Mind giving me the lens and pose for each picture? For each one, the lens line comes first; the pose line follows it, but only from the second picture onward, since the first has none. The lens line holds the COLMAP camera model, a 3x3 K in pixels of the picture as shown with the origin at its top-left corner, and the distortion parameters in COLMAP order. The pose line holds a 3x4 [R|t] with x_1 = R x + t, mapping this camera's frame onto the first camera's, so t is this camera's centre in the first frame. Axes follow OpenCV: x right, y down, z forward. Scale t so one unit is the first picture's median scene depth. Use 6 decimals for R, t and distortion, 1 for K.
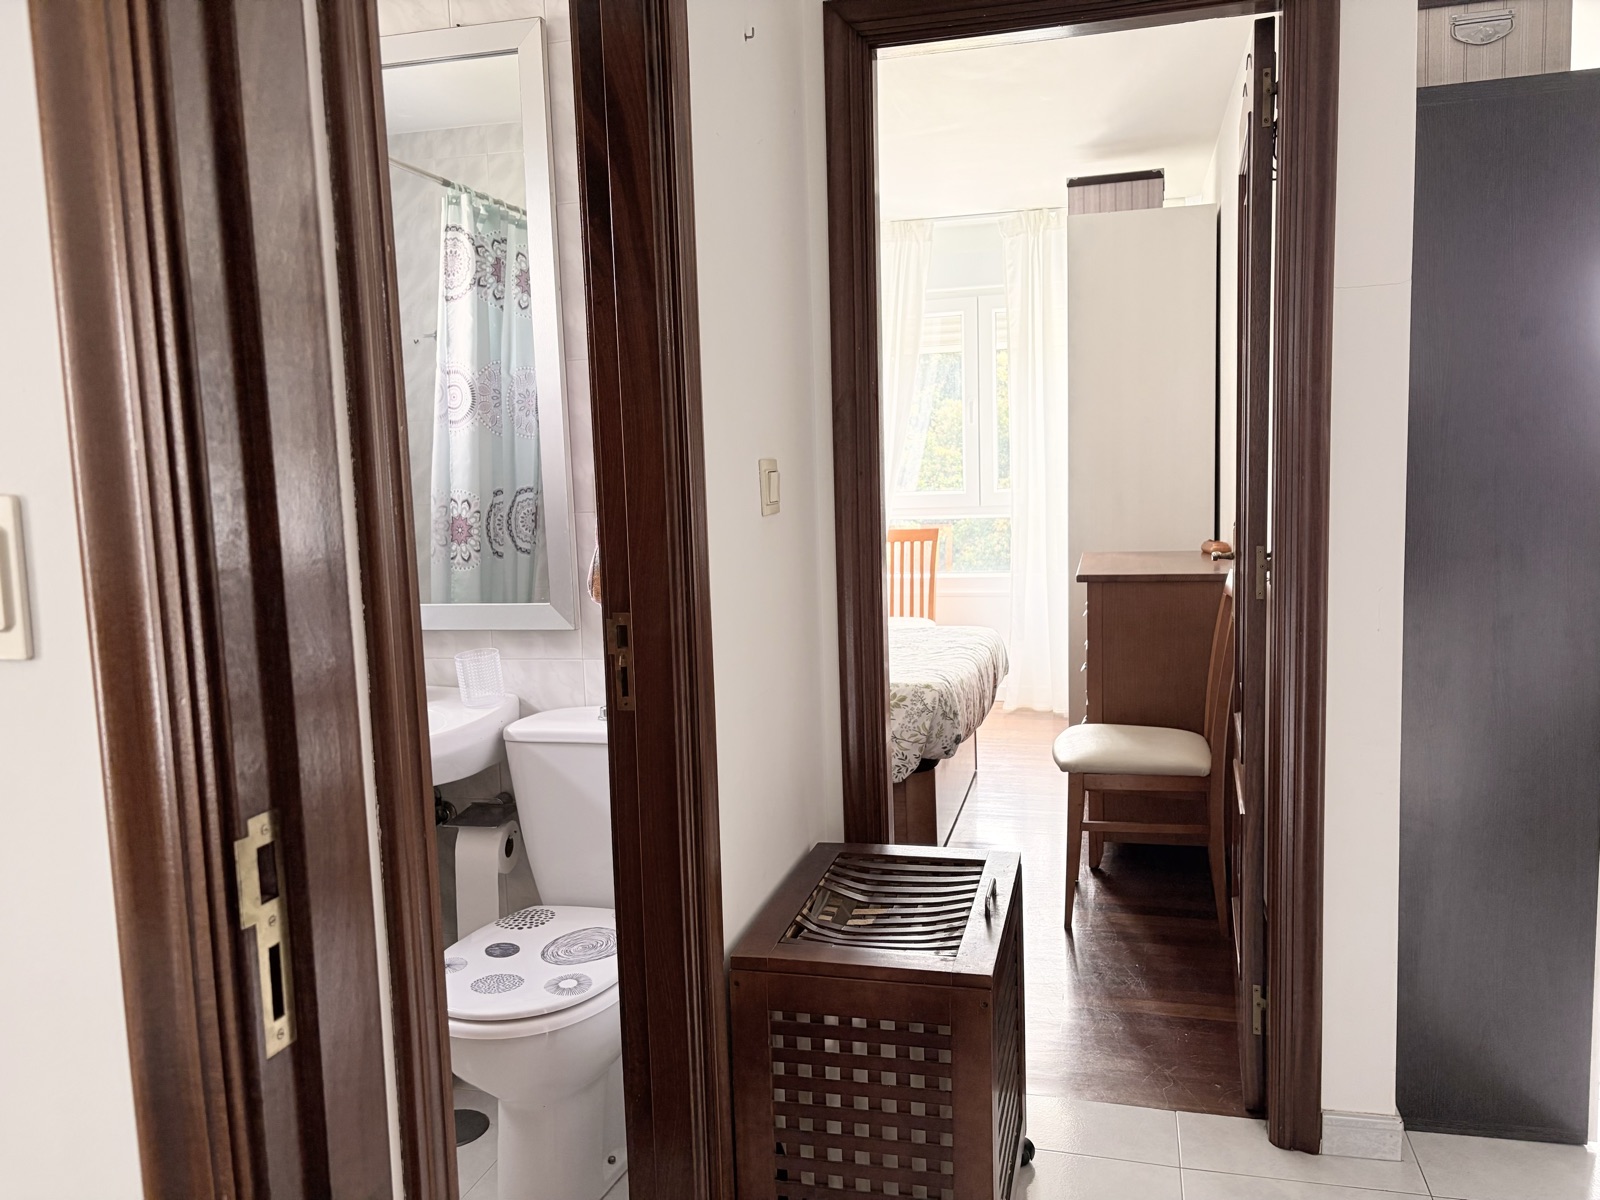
lens RADIAL K [[1196.3, 0, 805.6], [0, 1196.3, 605.9], [0, 0, 1]] dist [0.057479, -0.063508]
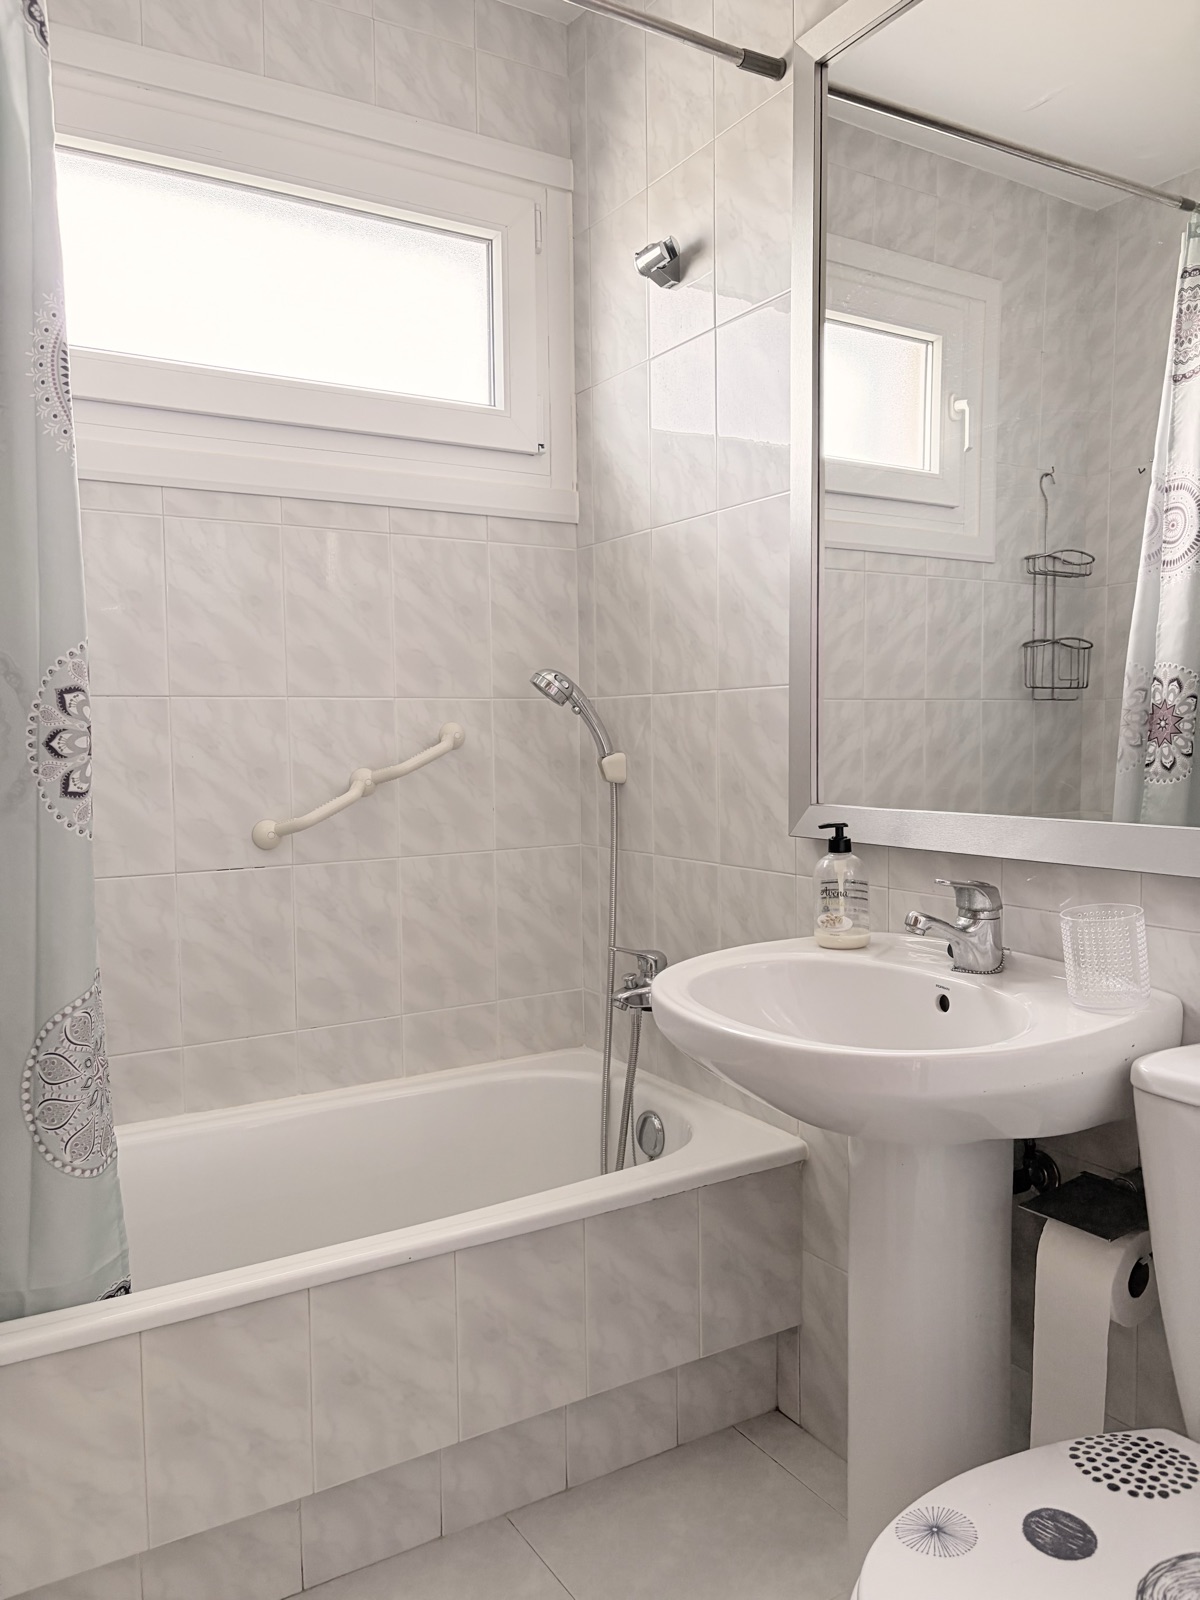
lens RADIAL K [[1196.3, 0, 591.3], [0, 1196.3, 808.1], [0, 0, 1]] dist [0.057479, -0.063508]
pose [[0.710165, 0.069320, -0.700614, -0.038627], [-0.087358, 0.996127, 0.010010, 0.005031], [0.698594, 0.054096, 0.713470, 0.299703]]
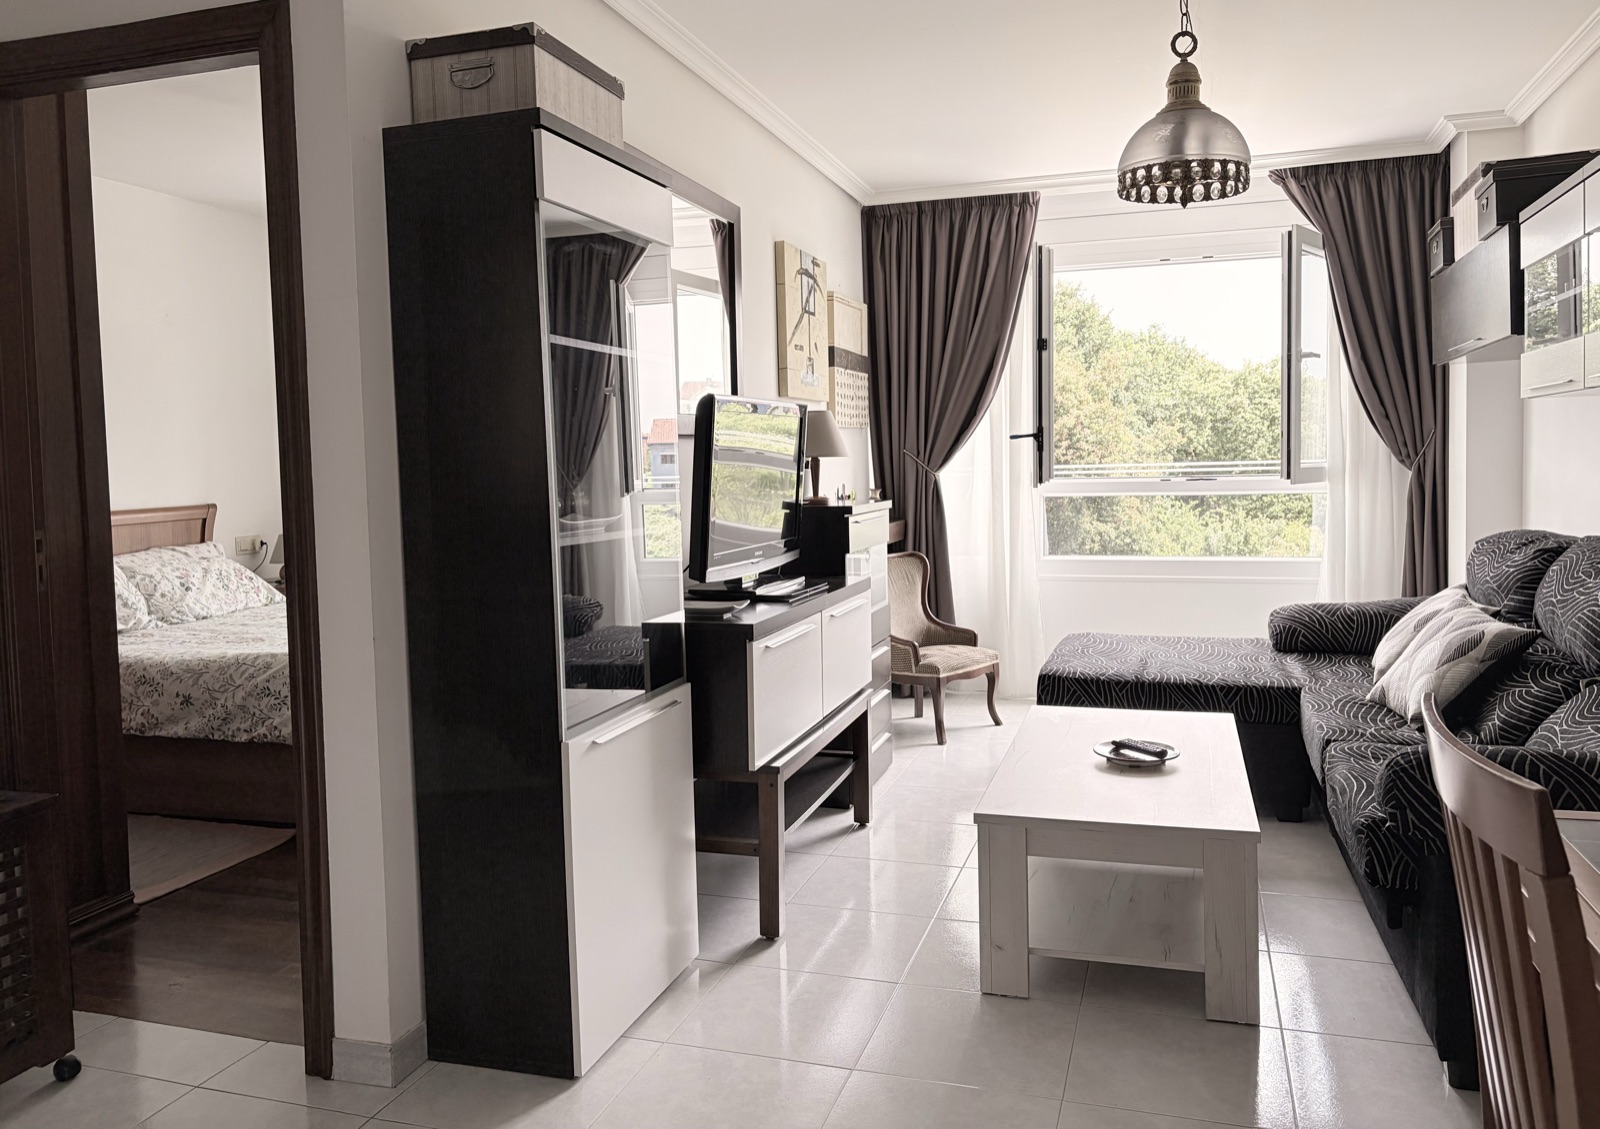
lens RADIAL K [[1201.0, 0, 787.0], [0, 1201.0, 531.5], [0, 0, 1]] dist [0.078247, -0.082959]
pose [[0.997967, 0.013589, -0.062267, 0.559214], [-0.016665, 0.998653, -0.049146, 0.003219], [0.061515, 0.050084, 0.996849, -0.062053]]
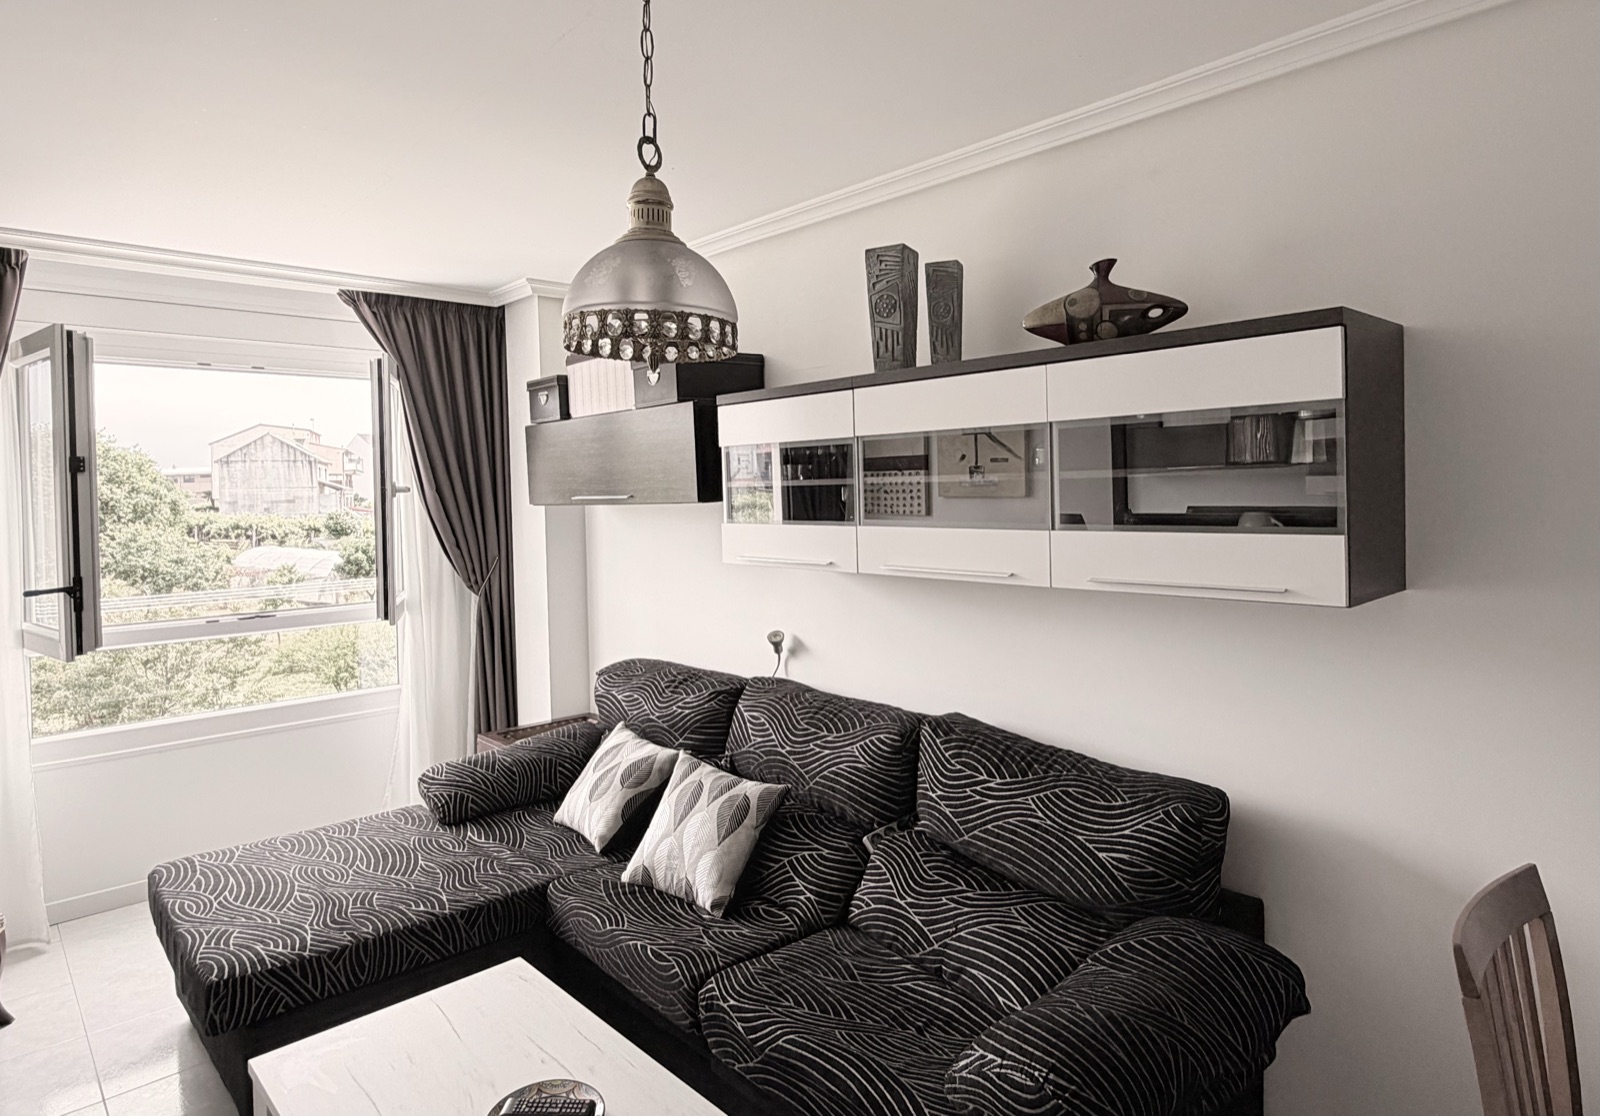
lens RADIAL K [[941.3, 0, 791.0], [0, 941.3, 499.3], [0, 0, 1]] dist [-0.000374, 0.001521]
pose [[0.548910, 0.008800, 0.835835, 0.425990], [0.095471, 0.992741, -0.073150, -0.151176], [-0.830412, 0.119950, 0.544085, 0.442739]]
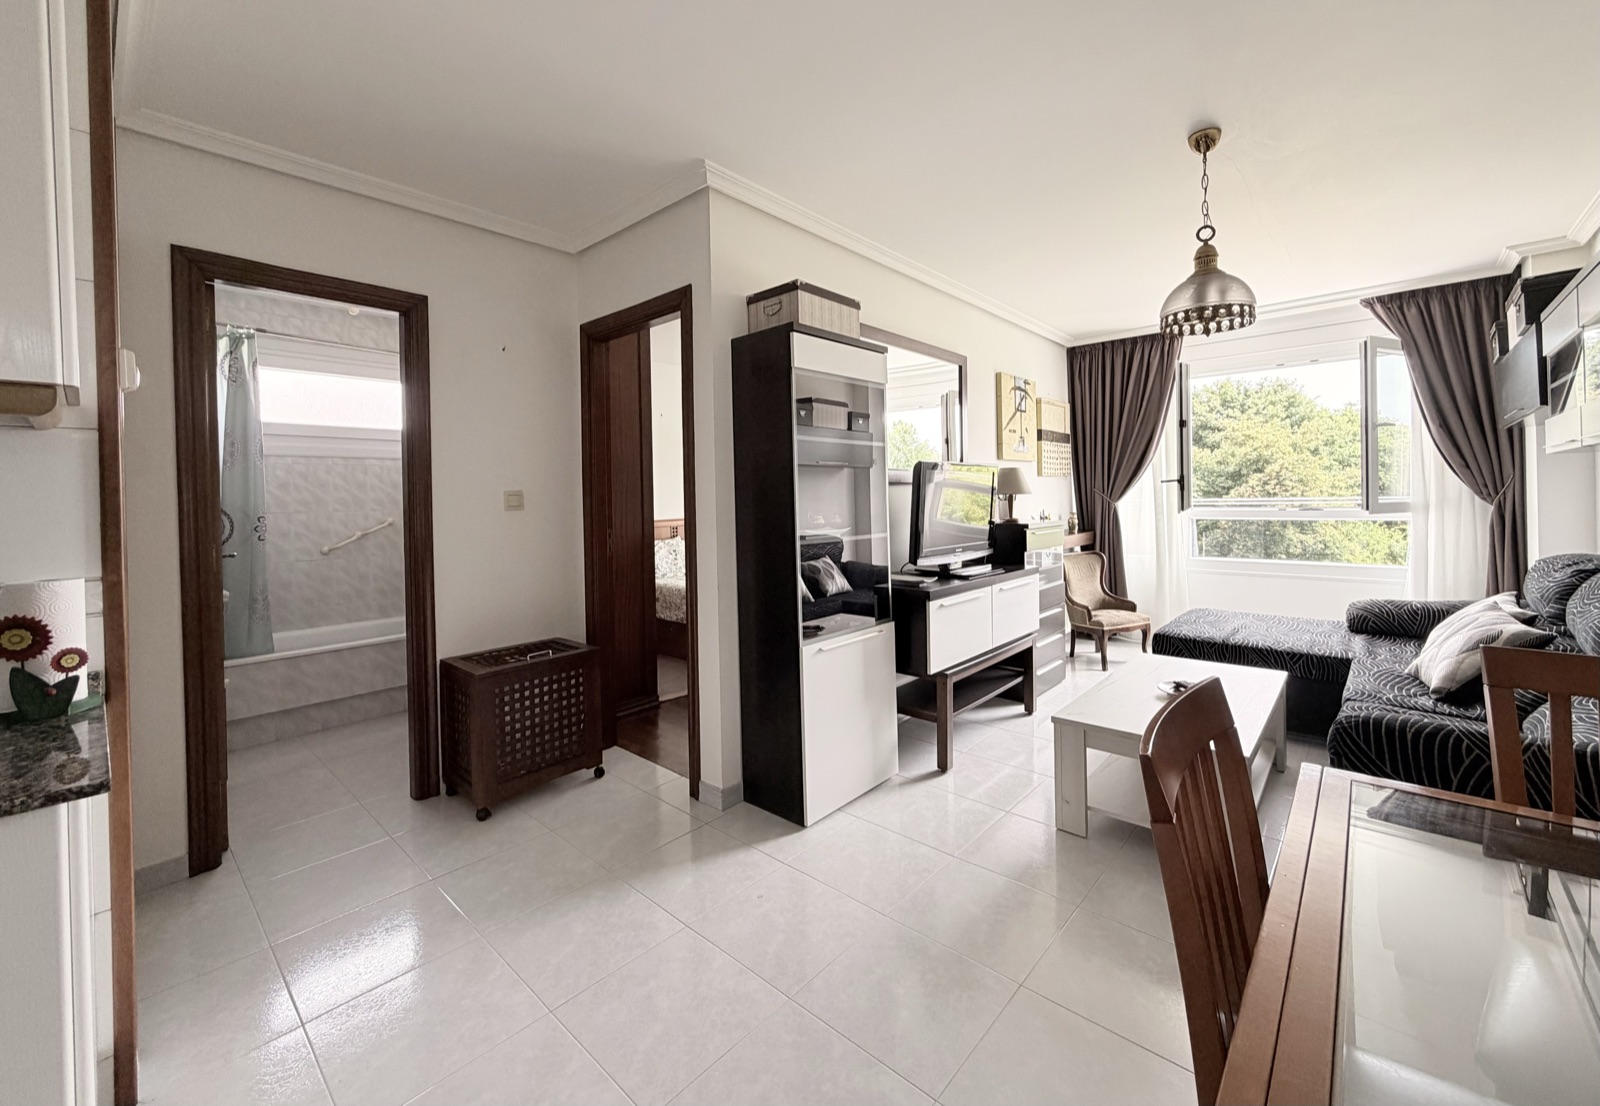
lens RADIAL K [[640.0, 0, 799.0], [0, 640.0, 502.2], [0, 0, 1]] dist [0.002220, -0.000033]
pose [[0.883713, 0.018083, -0.467680, 0.706722], [-0.060300, 0.995324, -0.075455, -0.012622], [0.464129, 0.094882, 0.880671, -0.007165]]
